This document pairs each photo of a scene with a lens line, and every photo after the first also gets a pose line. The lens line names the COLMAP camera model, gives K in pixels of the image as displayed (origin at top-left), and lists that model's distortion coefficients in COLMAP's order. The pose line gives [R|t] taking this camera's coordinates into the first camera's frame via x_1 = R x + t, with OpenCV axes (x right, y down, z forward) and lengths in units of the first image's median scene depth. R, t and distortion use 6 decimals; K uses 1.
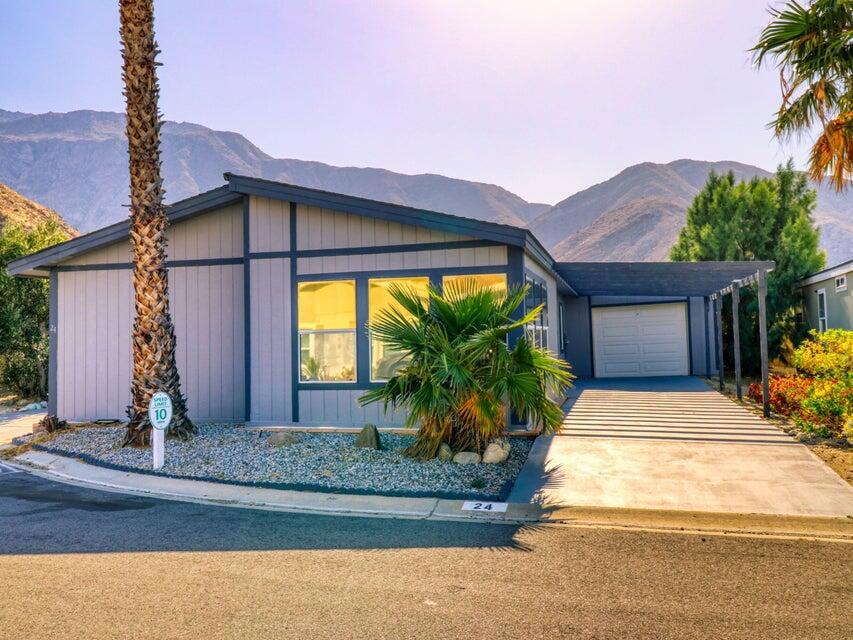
lens RADIAL K [[746.0, 0, 425.5], [0, 746.0, 302.1], [0, 0, 1]] dist [0.008544, 0.003093]
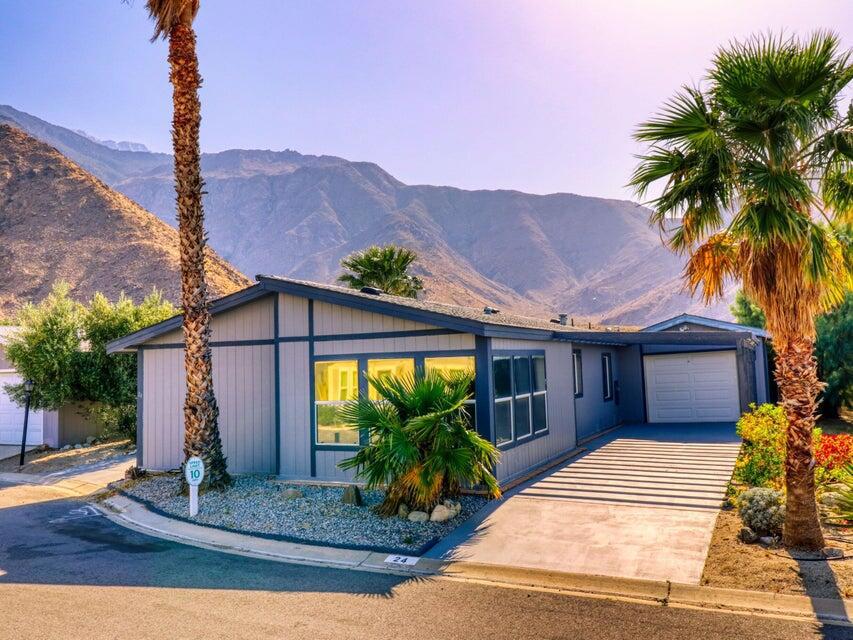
lens RADIAL K [[746.0, 0, 425.5], [0, 746.0, 302.1], [0, 0, 1]] dist [0.008544, 0.003093]
pose [[0.983953, -0.022510, -0.177004, 0.242249], [0.017251, 0.999364, -0.031195, -0.088469], [0.177593, 0.027641, 0.983716, -0.186756]]
